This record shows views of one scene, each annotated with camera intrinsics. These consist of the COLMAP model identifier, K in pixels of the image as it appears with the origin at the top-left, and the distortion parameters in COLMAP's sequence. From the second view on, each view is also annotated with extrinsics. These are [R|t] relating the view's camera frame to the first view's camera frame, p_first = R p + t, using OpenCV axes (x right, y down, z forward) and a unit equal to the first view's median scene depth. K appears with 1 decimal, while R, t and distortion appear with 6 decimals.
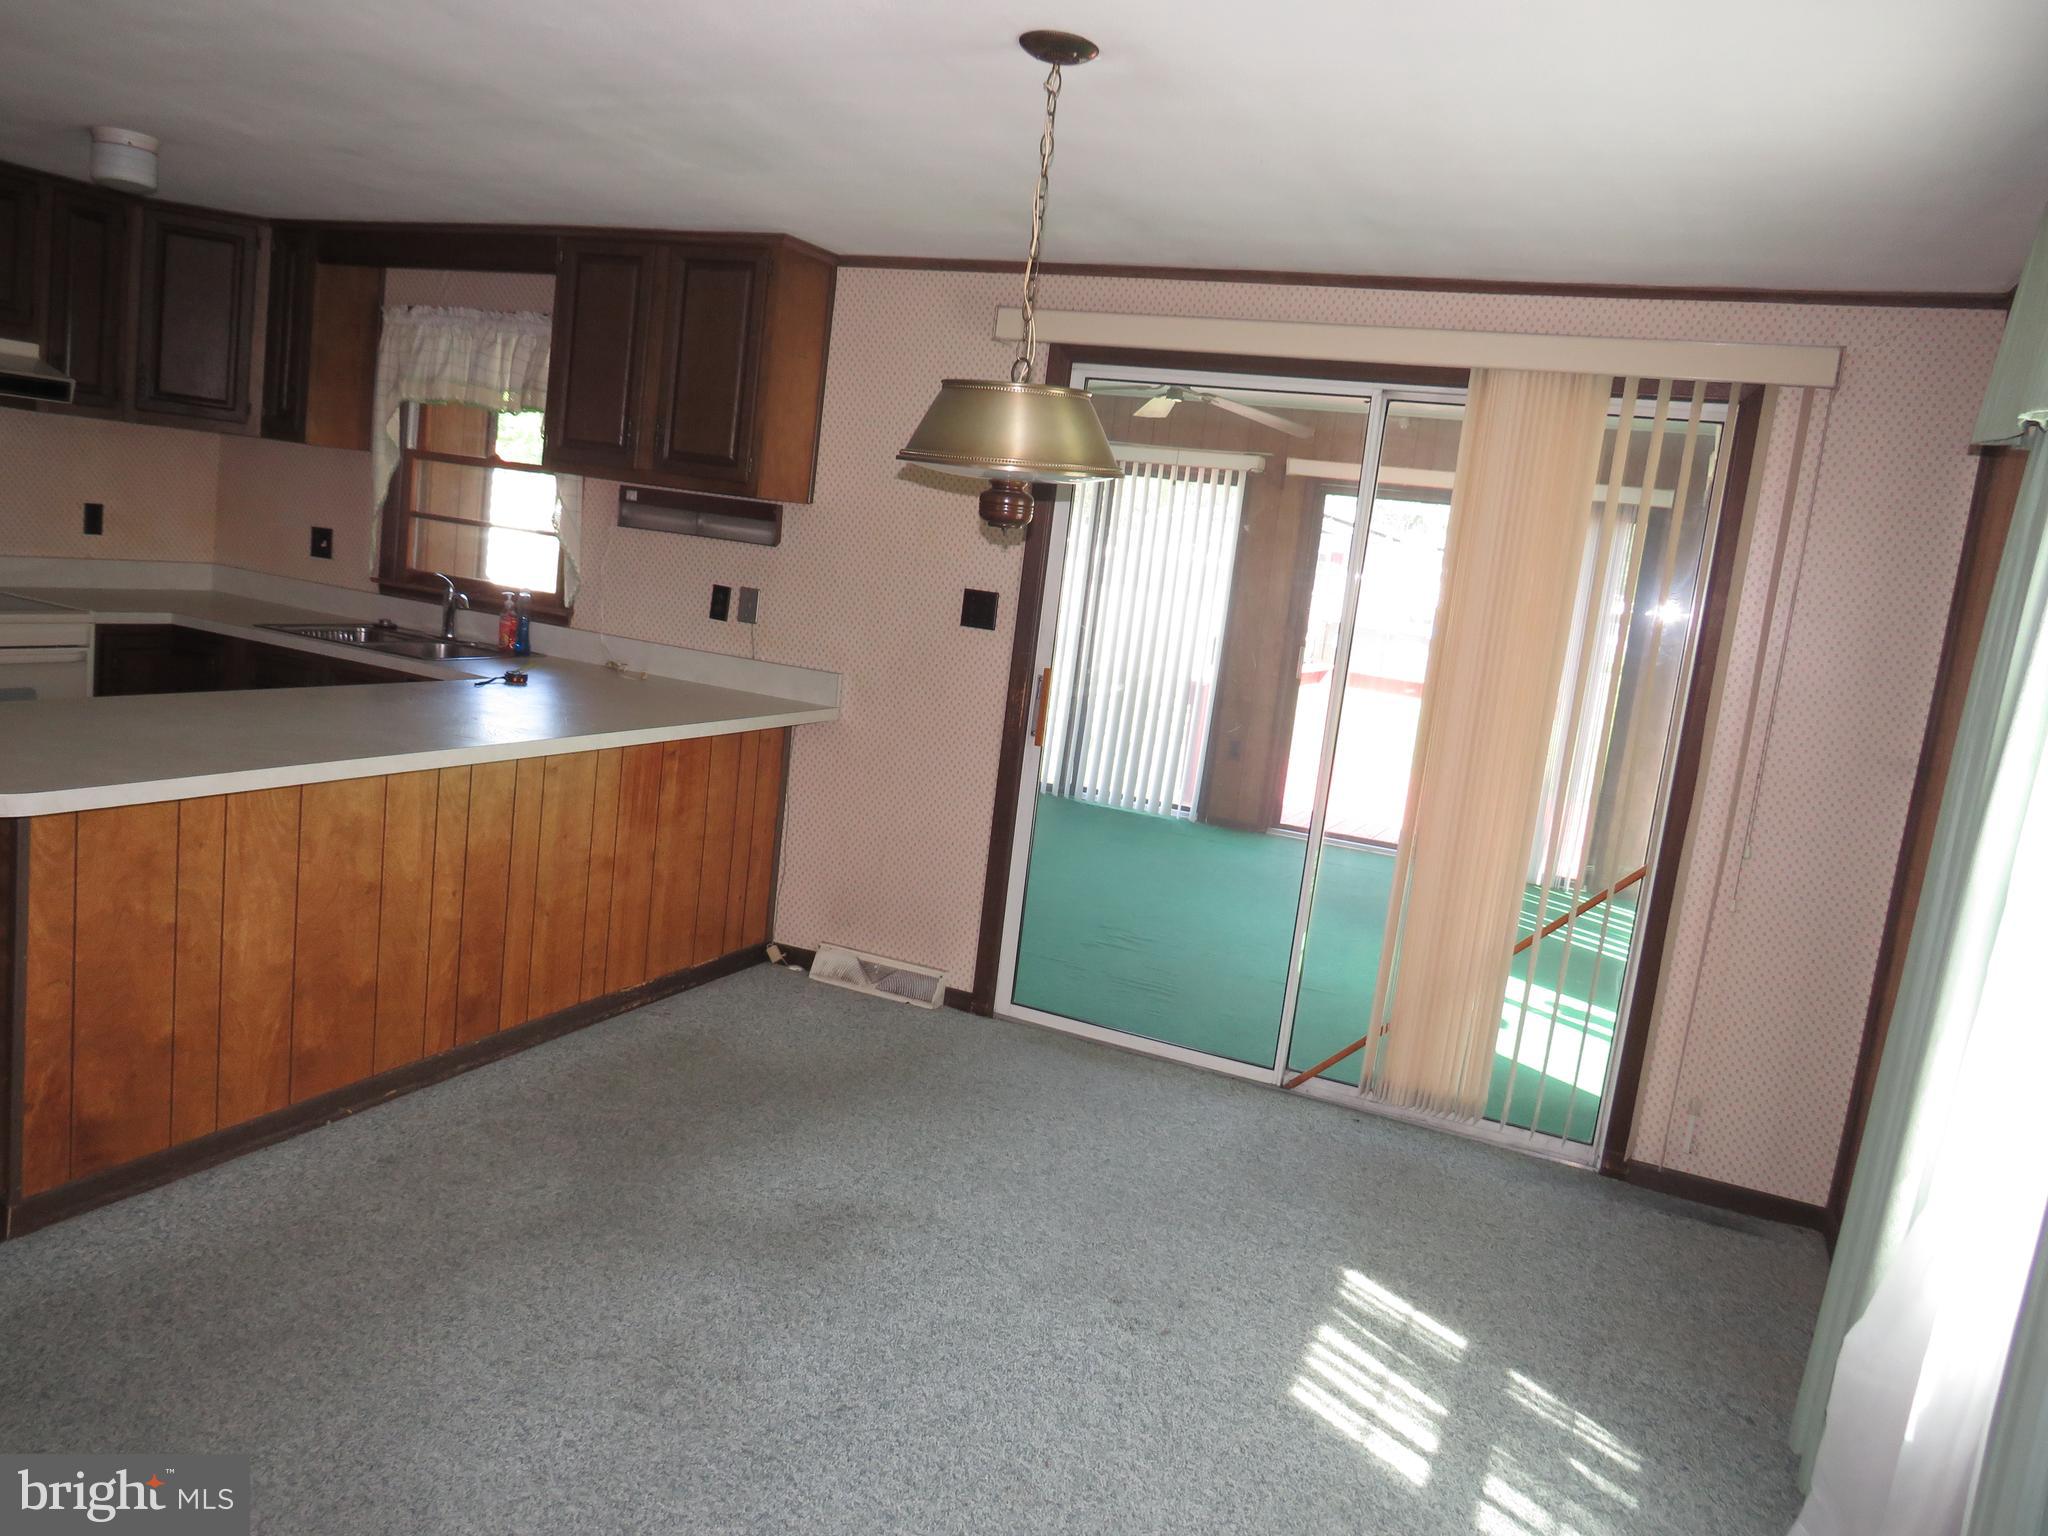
lens RADIAL K [[1467.7, 0, 1032.5], [0, 1467.7, 778.3], [0, 0, 1]] dist [-0.004057, -0.028731]
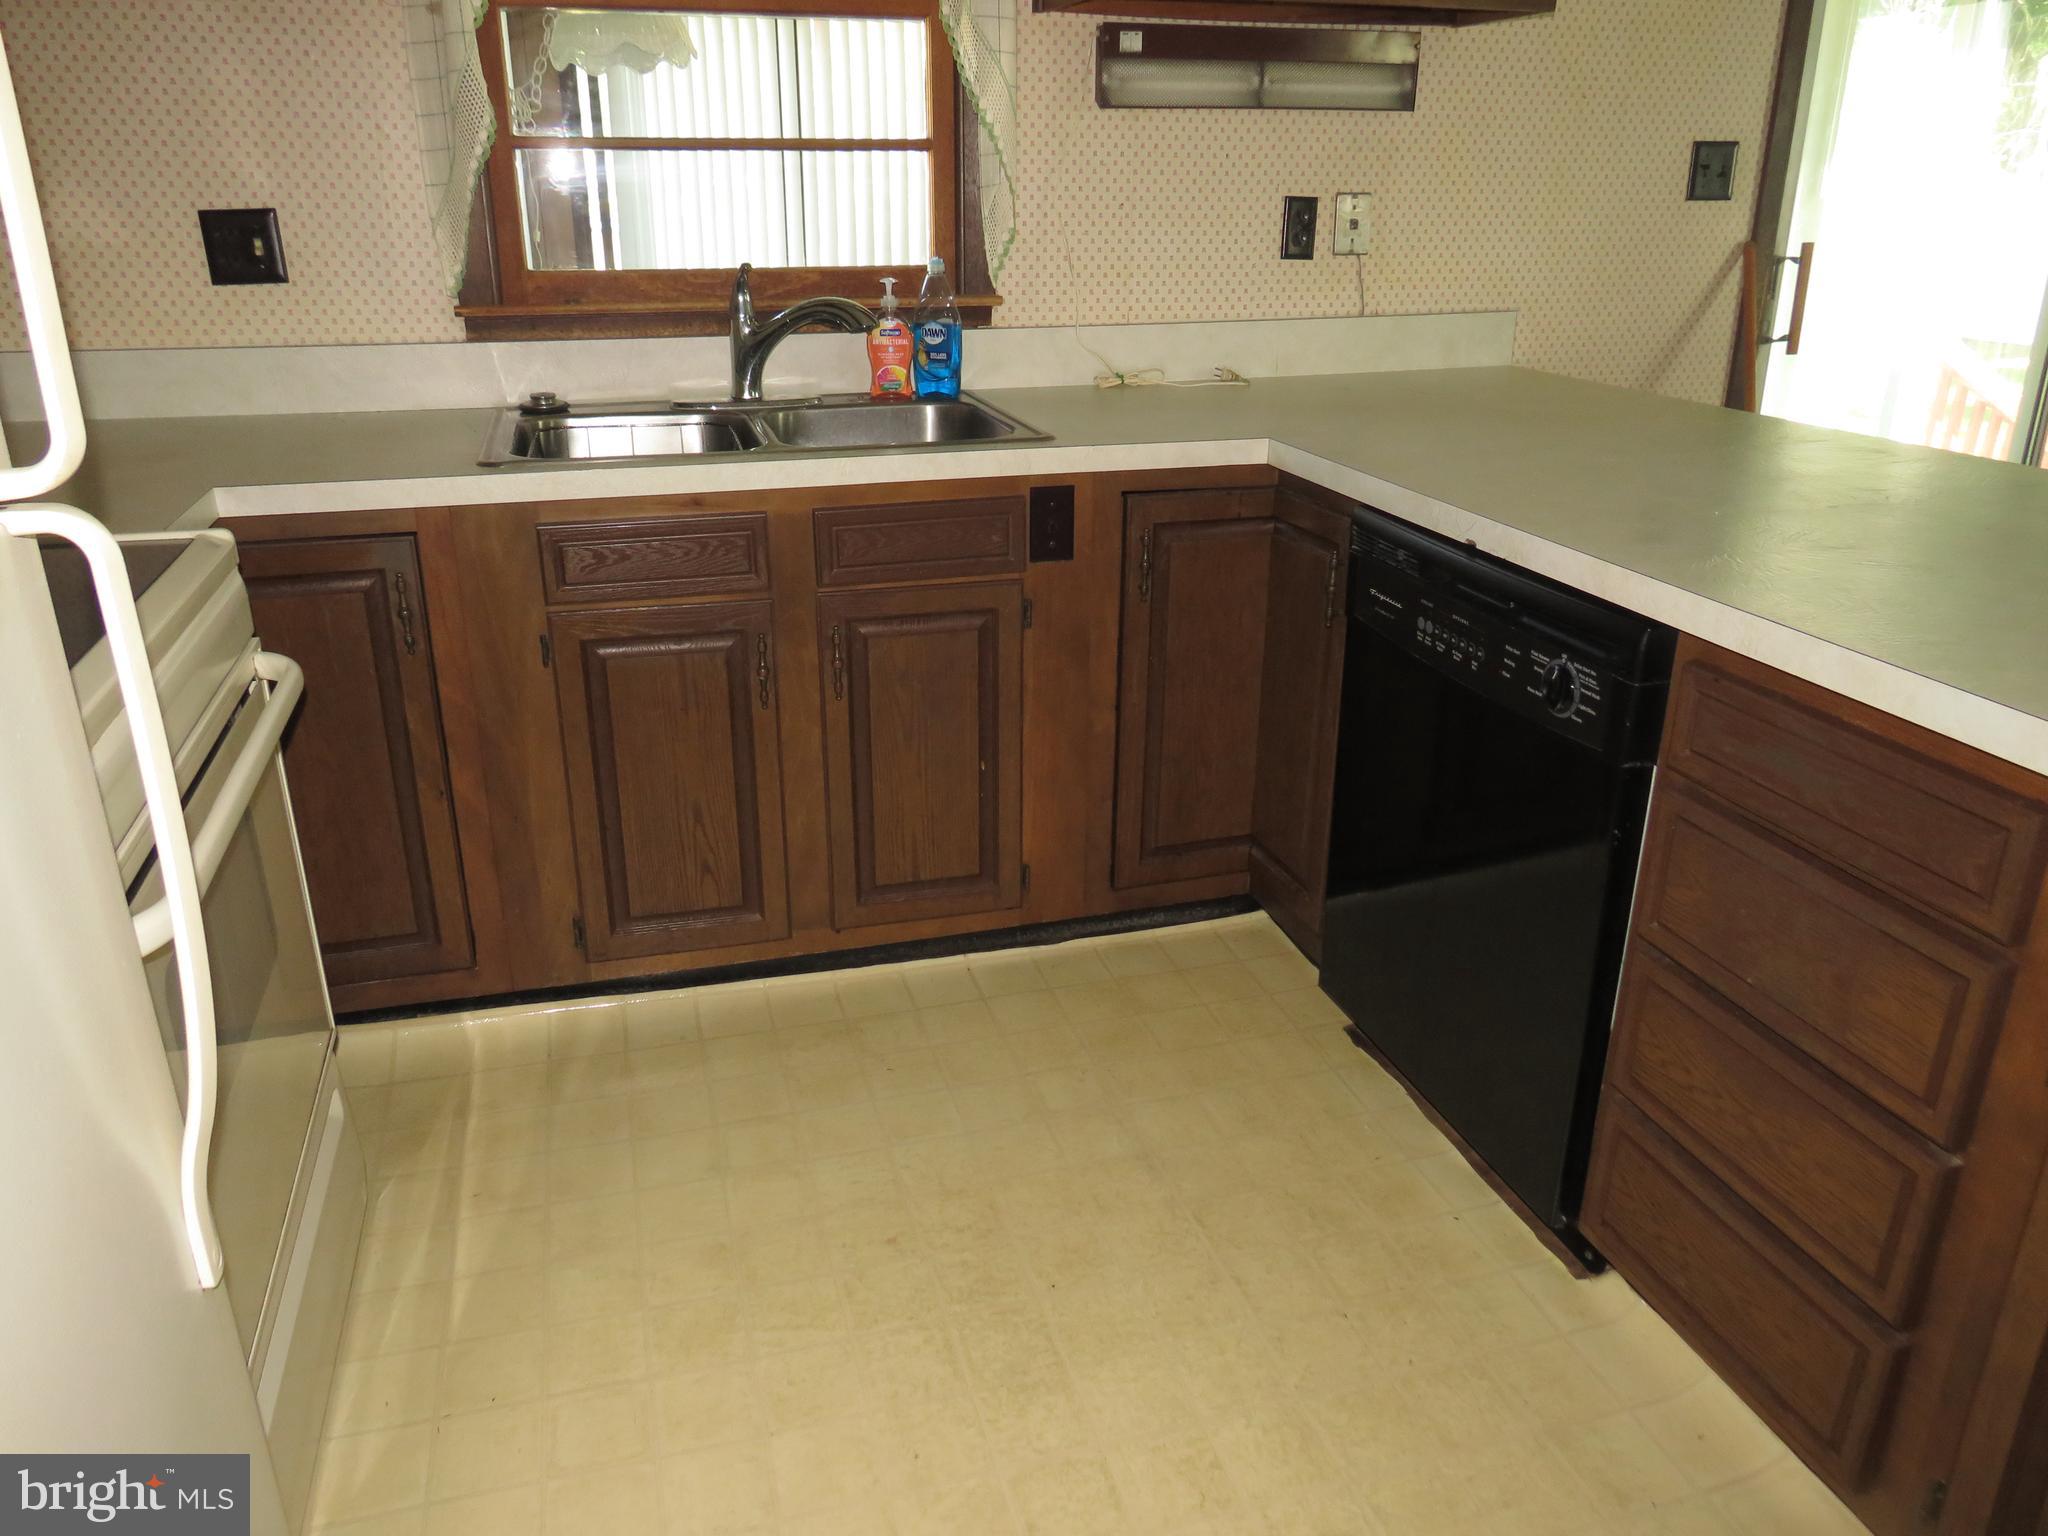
lens RADIAL K [[1492.3, 0, 1024.0], [0, 1492.3, 768.0], [0, 0, 1]] dist [-0.010010, -0.002407]
pose [[0.754618, -0.352382, 0.553515, -0.670651], [0.195071, 0.925899, 0.323508, -0.129781], [-0.626497, -0.136151, 0.767440, 0.571686]]
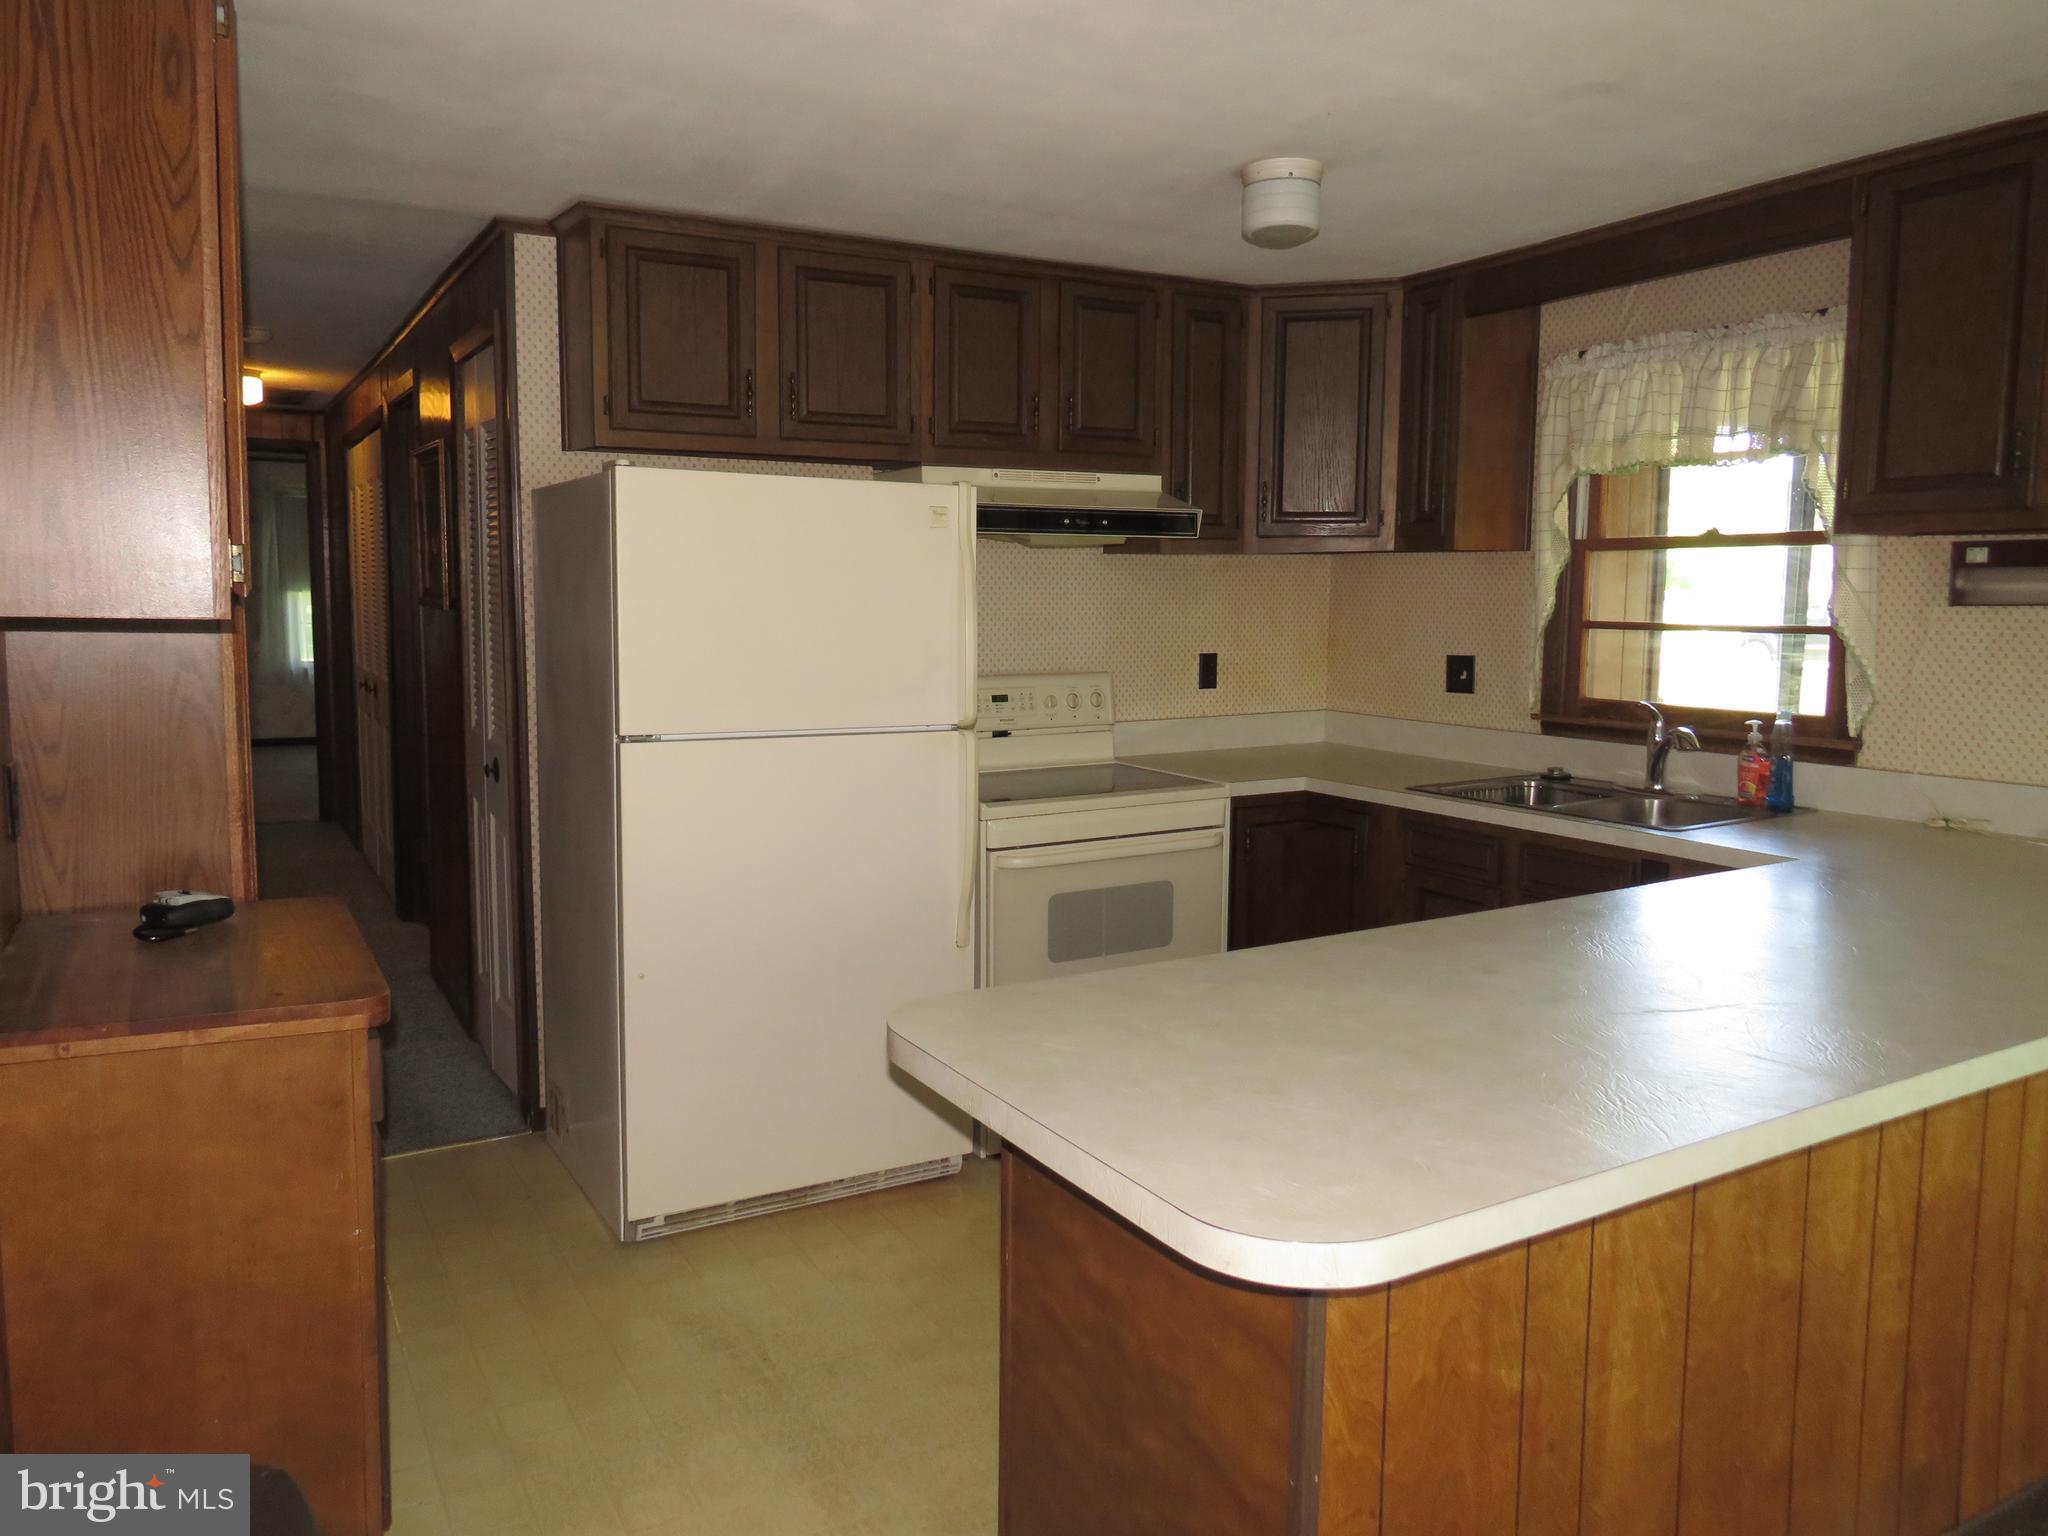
lens RADIAL K [[1464.8, 0, 1033.5], [0, 1464.8, 767.6], [0, 0, 1]] dist [-0.004721, -0.006051]
pose [[0.807040, -0.056515, -0.587786, -0.231882], [0.009611, 0.996535, -0.082619, -0.052347], [0.590419, 0.061027, 0.804787, 0.253268]]
